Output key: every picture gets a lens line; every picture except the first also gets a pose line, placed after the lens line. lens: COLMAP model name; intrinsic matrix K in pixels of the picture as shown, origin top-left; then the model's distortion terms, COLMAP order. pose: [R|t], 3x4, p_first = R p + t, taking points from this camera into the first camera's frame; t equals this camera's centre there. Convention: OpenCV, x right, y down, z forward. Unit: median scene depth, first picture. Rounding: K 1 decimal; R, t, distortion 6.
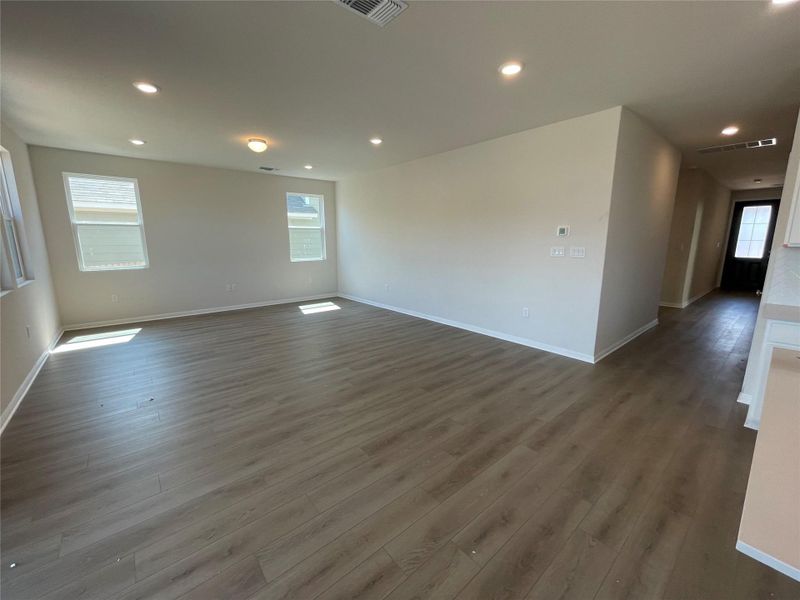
lens RADIAL K [[327.1, 0, 397.7], [0, 327.1, 297.3], [0, 0, 1]] dist [-0.001501, -0.000198]
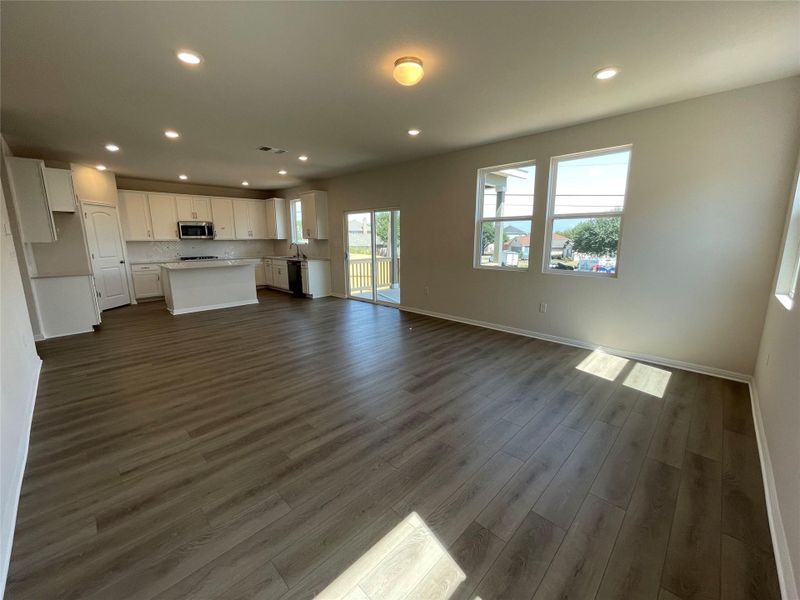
lens RADIAL K [[327.1, 0, 397.7], [0, 327.1, 297.3], [0, 0, 1]] dist [-0.001501, -0.000198]
pose [[-0.995235, 0.021381, -0.095131, -0.301024], [-0.013738, 0.935179, 0.353909, -0.260688], [0.096531, 0.353530, -0.930429, 1.448666]]
